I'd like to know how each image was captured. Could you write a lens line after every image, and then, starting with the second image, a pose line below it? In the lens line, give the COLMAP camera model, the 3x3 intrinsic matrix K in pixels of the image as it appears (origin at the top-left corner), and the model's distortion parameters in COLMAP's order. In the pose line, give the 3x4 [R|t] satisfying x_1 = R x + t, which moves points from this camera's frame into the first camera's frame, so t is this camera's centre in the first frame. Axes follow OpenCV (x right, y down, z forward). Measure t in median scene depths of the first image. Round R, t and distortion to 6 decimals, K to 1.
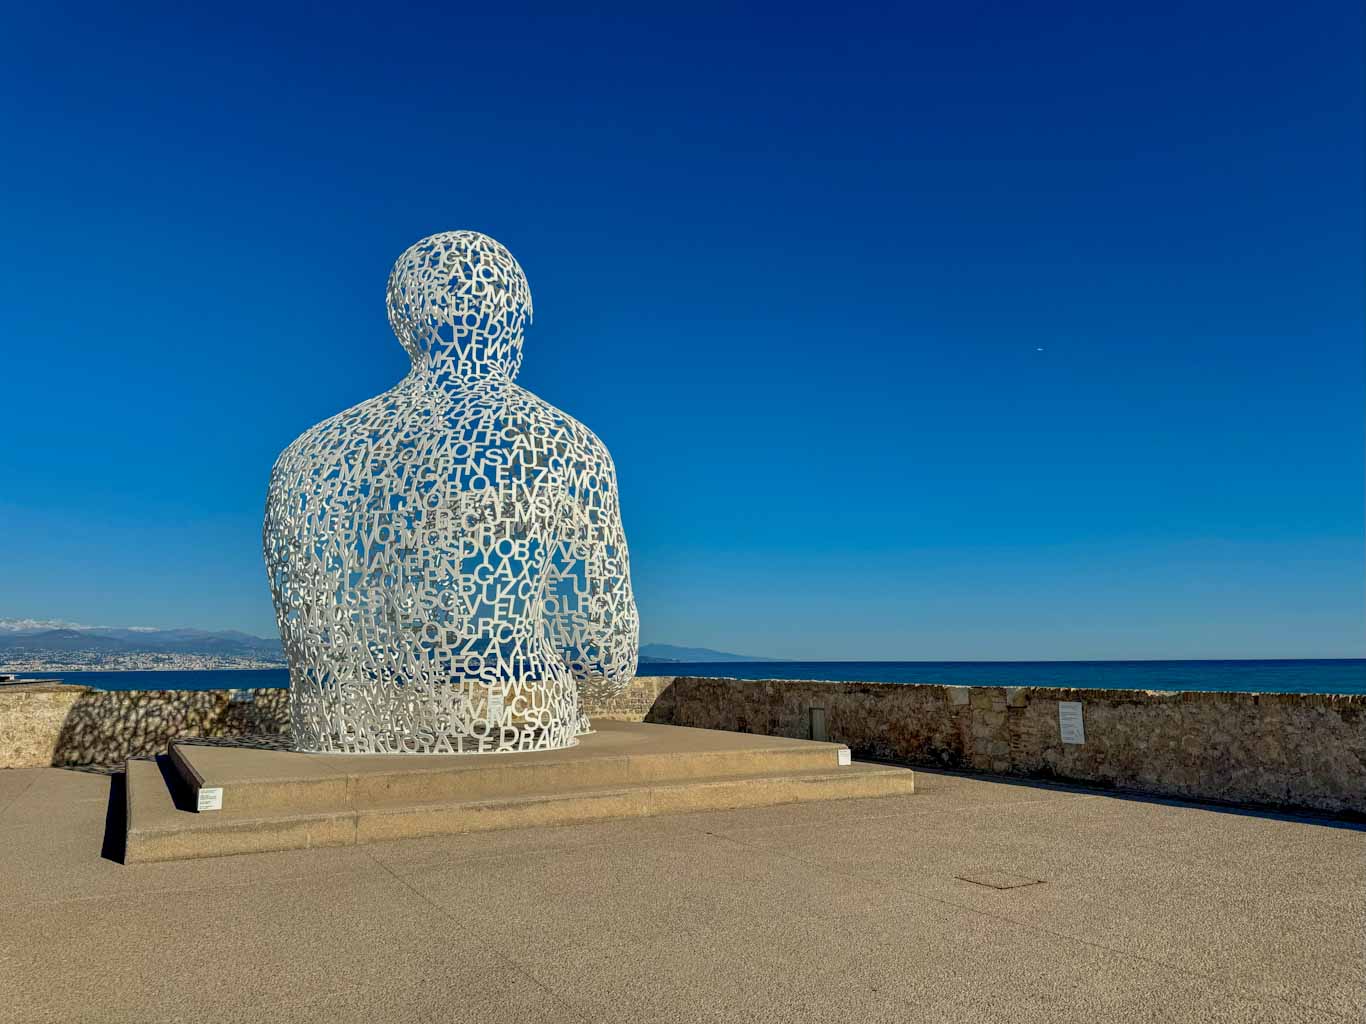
lens RADIAL K [[943.2, 0, 690.3], [0, 943.2, 512.0], [0, 0, 1]] dist [0.052647, -0.036237]
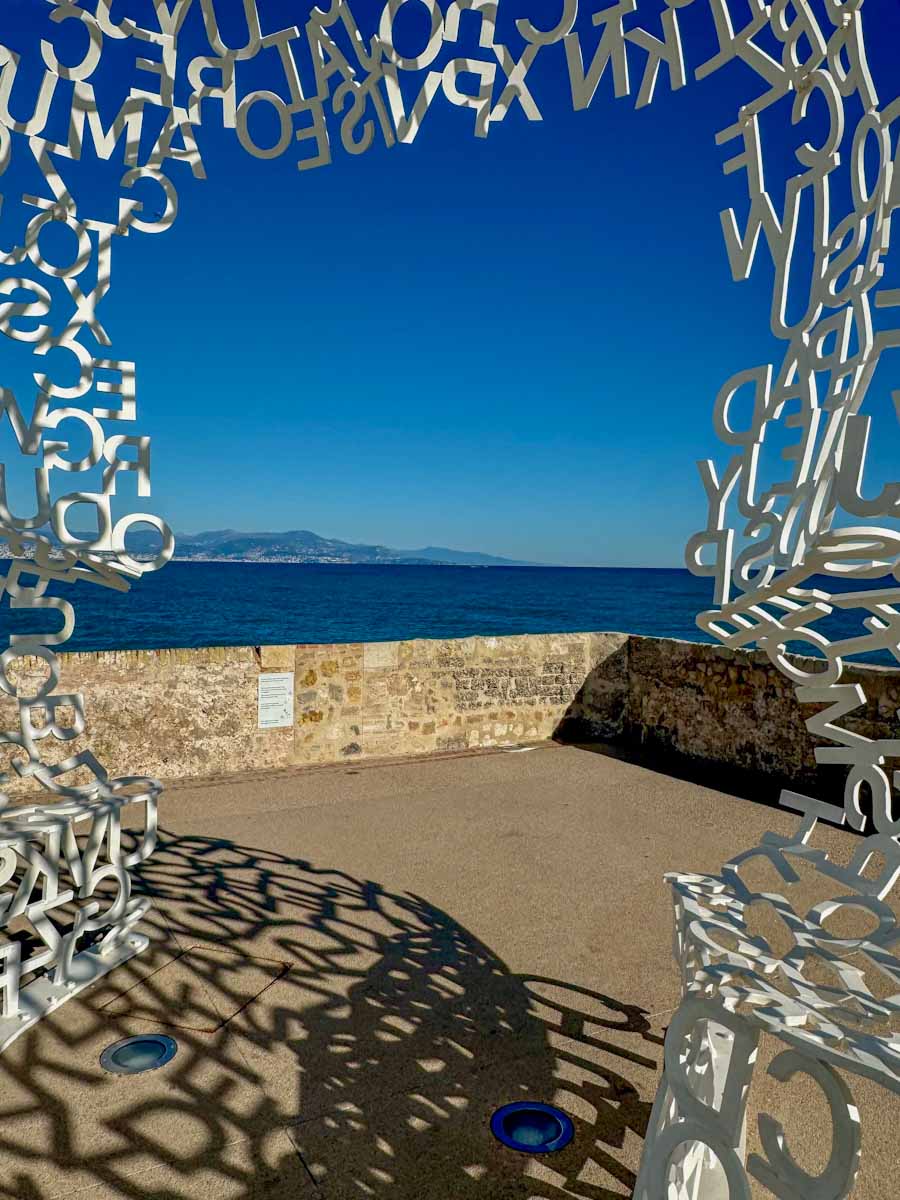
lens RADIAL K [[868.1, 0, 448.0], [0, 868.1, 595.6], [0, 0, 1]] dist [-0.000325, 0.002707]
pose [[0.999492, 0.024265, -0.020664, -0.191504], [-0.019828, 0.981022, 0.192880, 0.120617], [0.024952, -0.192372, 0.981005, 1.000497]]
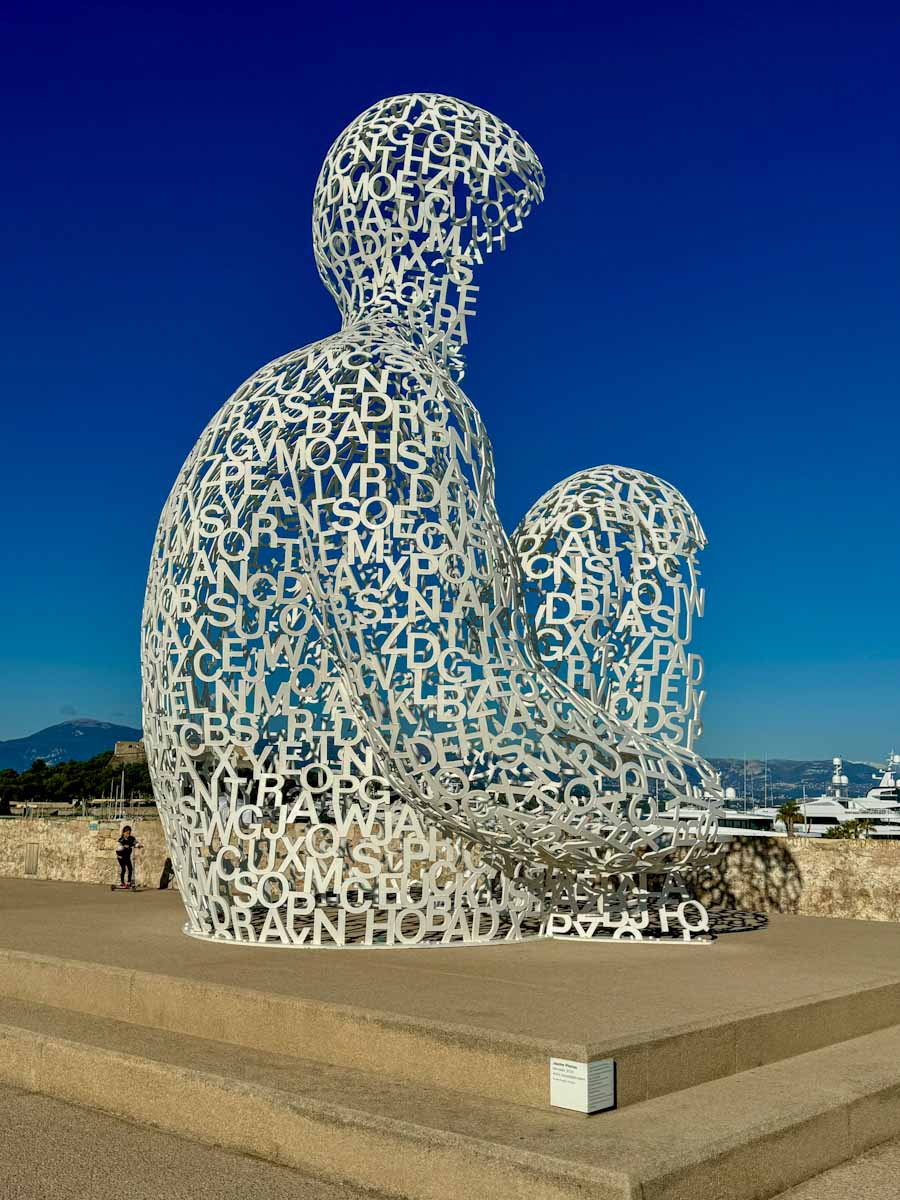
lens RADIAL K [[1237.7, 0, 447.1], [0, 1237.7, 594.3], [0, 0, 1]] dist [0.089800, 0.000000]
pose [[0.321787, -0.147334, -0.935279, 0.563434], [0.130847, 0.985260, -0.110189, 0.133190], [0.937727, -0.086921, 0.336322, 0.816849]]
